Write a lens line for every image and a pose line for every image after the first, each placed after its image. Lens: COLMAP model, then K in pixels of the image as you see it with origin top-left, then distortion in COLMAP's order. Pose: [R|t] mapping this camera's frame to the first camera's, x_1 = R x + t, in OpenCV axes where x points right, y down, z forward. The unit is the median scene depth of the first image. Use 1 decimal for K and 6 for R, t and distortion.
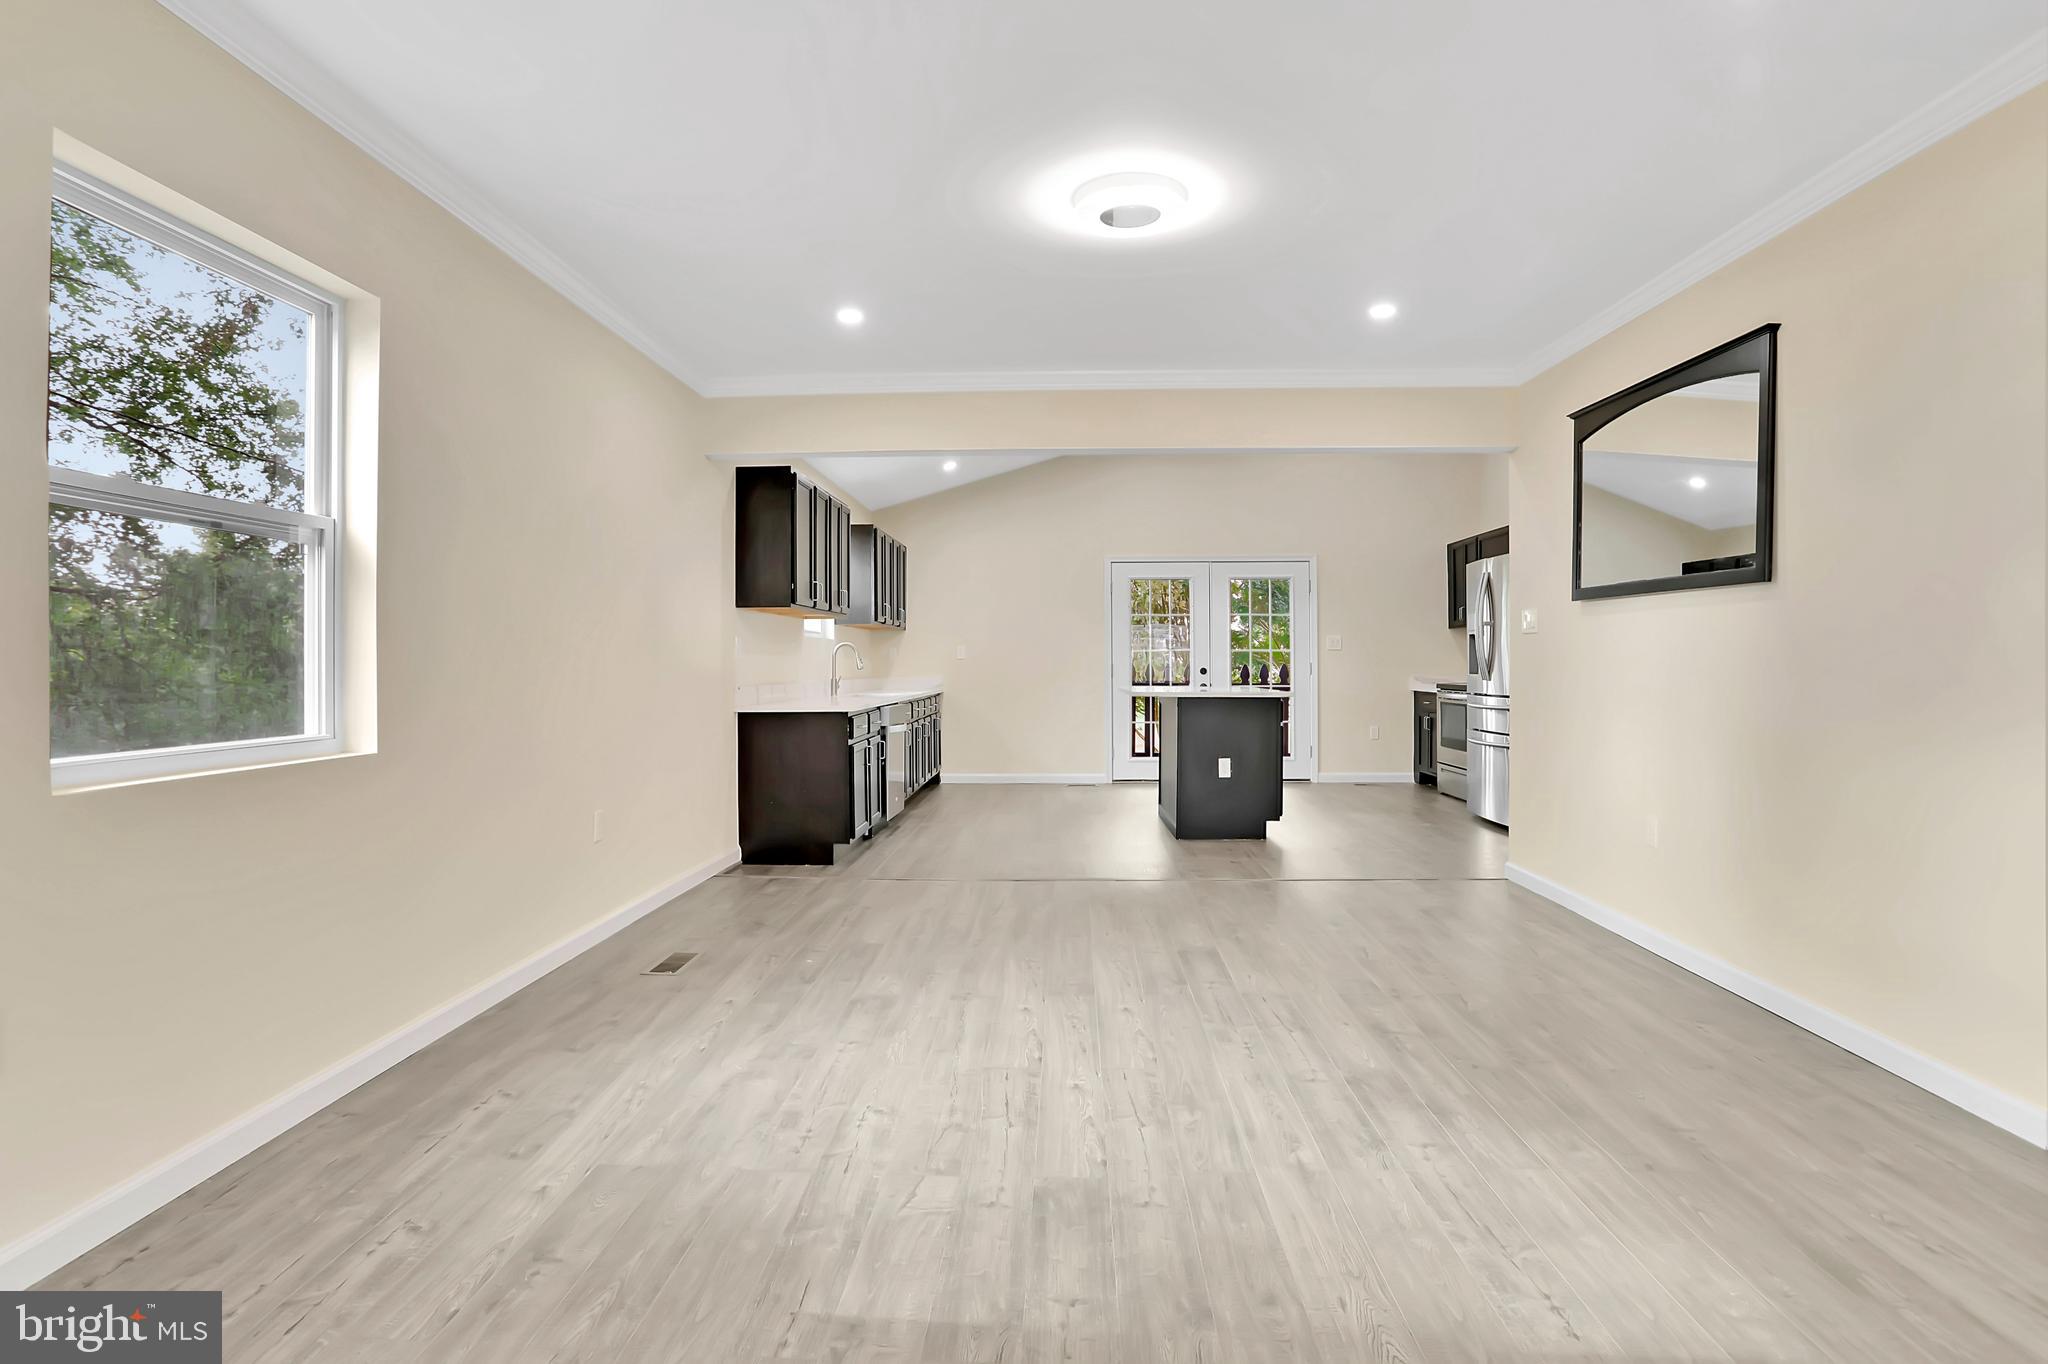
lens RADIAL K [[1057.2, 0, 1019.3], [0, 1057.2, 655.2], [0, 0, 1]] dist [-0.035299, 0.000723]
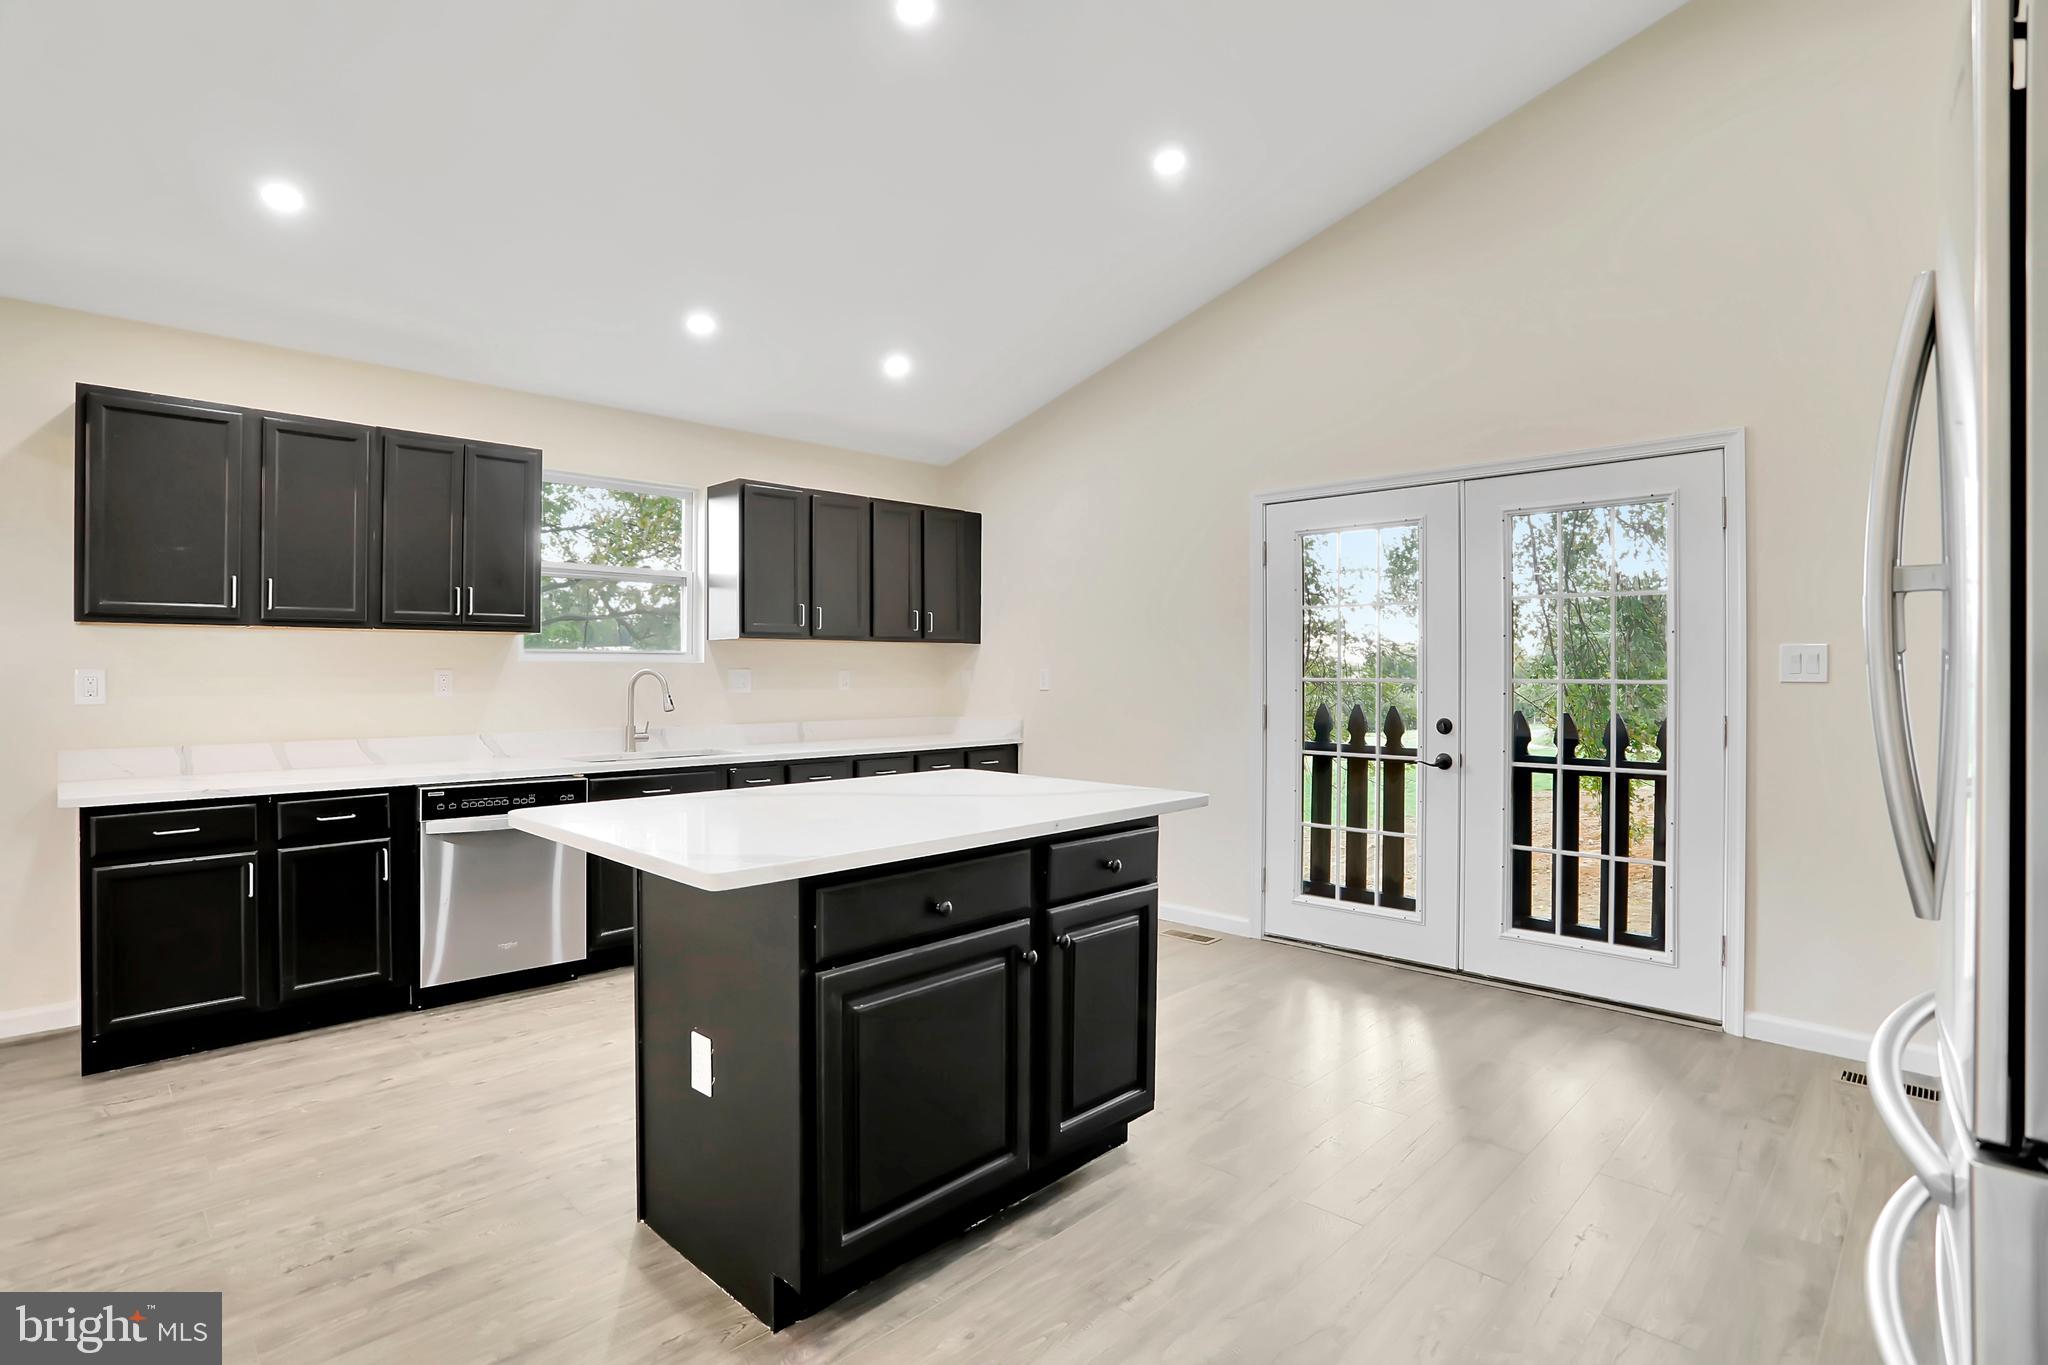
lens RADIAL K [[1007.9, 0, 1028.5], [0, 1007.9, 665.5], [0, 0, 1]] dist [-0.073312, 0.028565]
pose [[0.746916, 0.000470, -0.664919, 0.423749], [0.001849, 0.999994, 0.002783, -0.015677], [0.664916, -0.003308, 0.746911, 0.750536]]
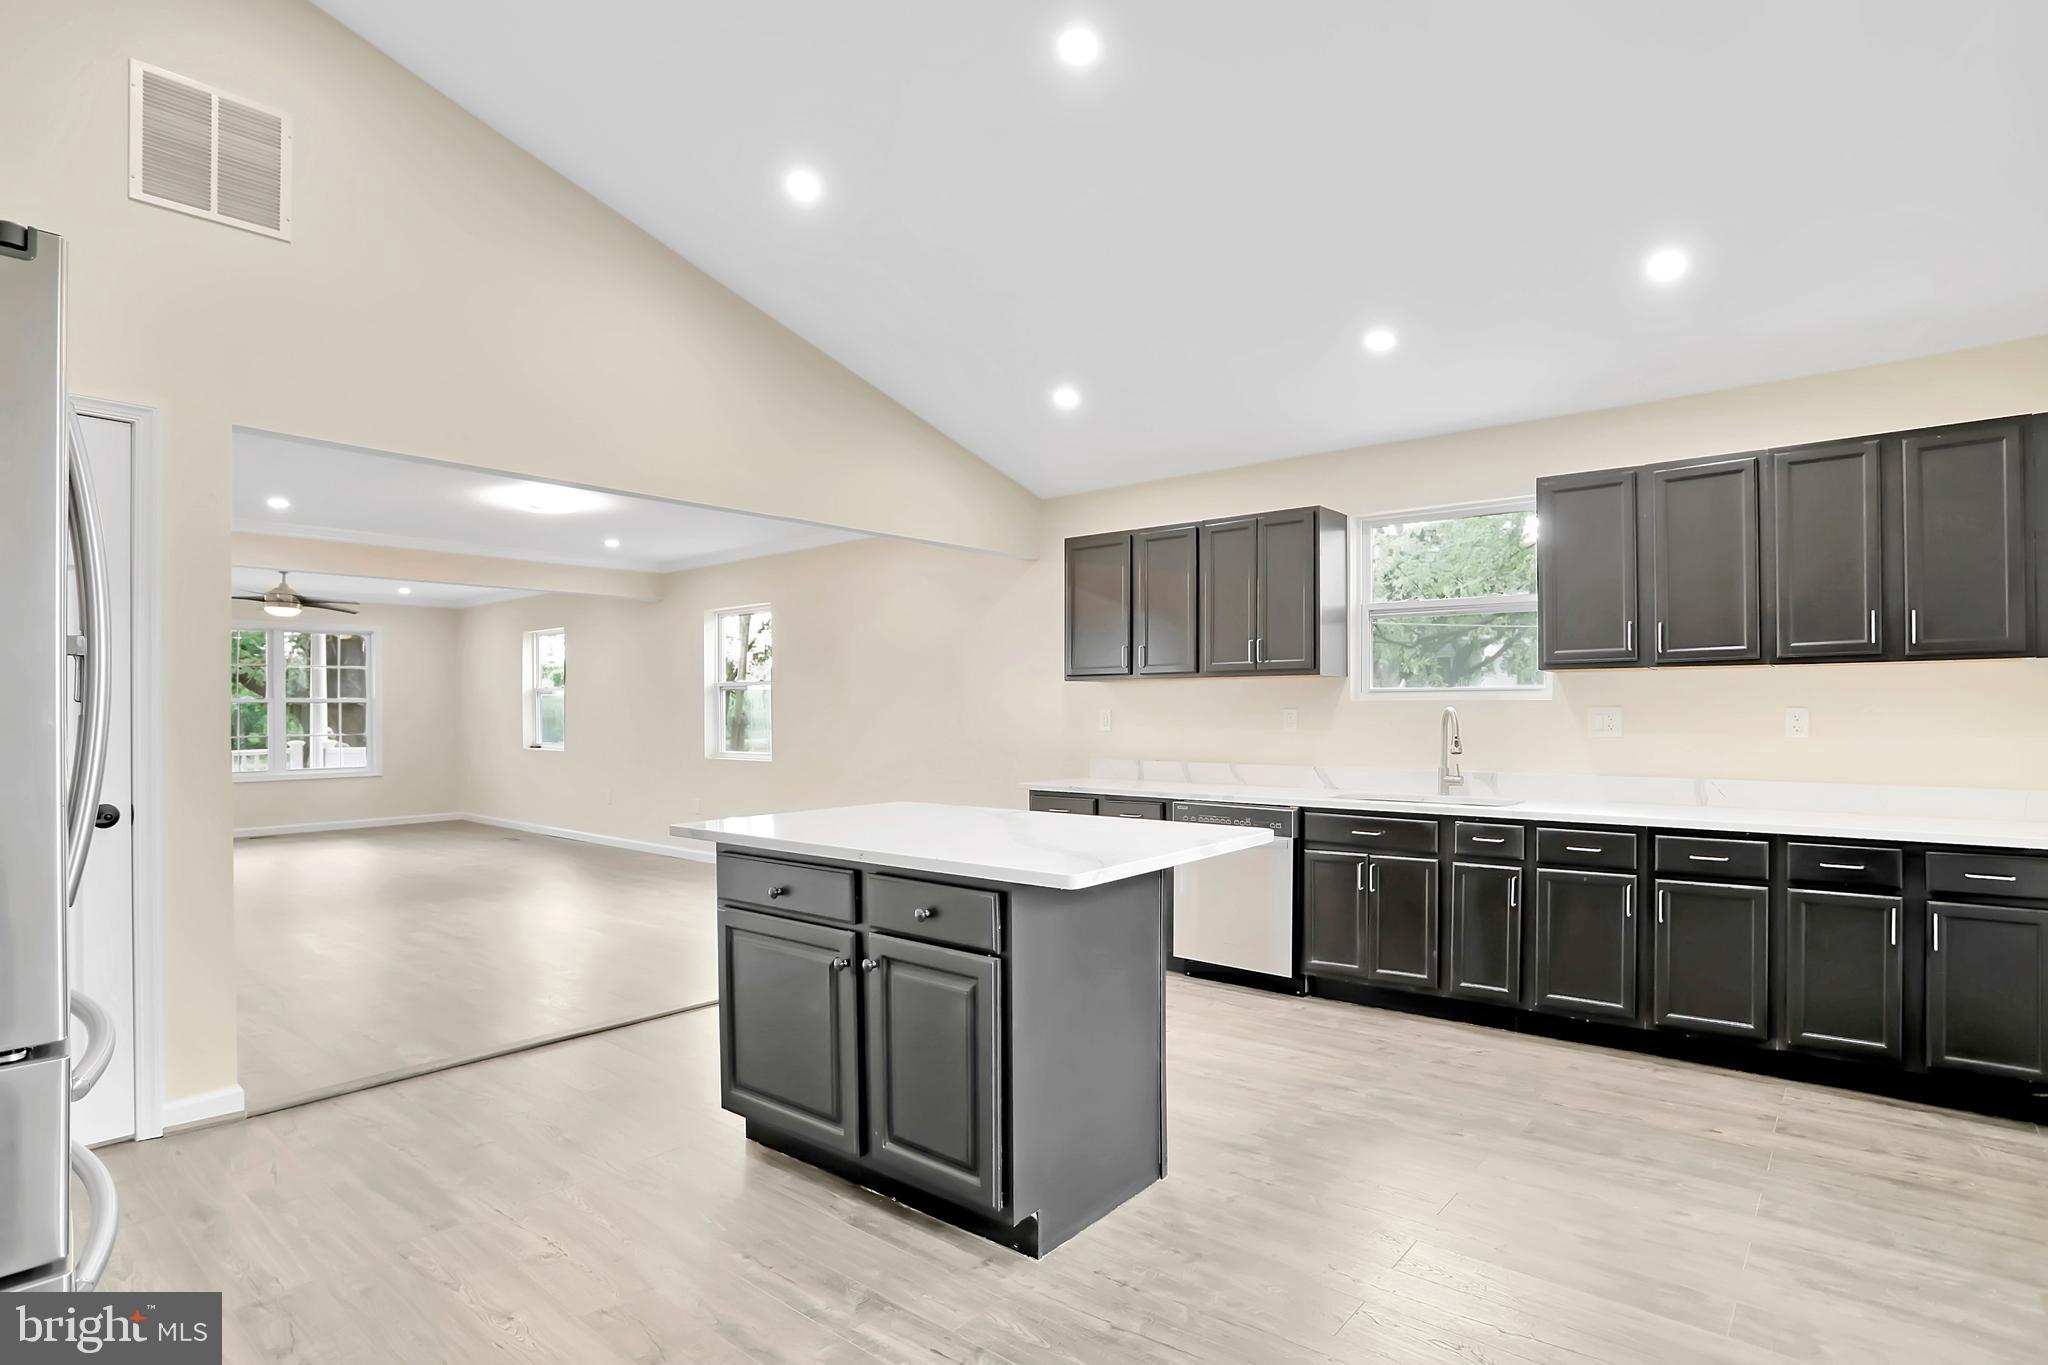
lens RADIAL K [[1056.2, 0, 1016.2], [0, 1056.2, 709.1], [0, 0, 1]] dist [-0.095542, 0.000125]
pose [[-0.609698, 0.005084, -0.792617, 0.467995], [0.009679, 0.999953, -0.001031, -0.013446], [0.792575, -0.008300, -0.609719, 1.230231]]
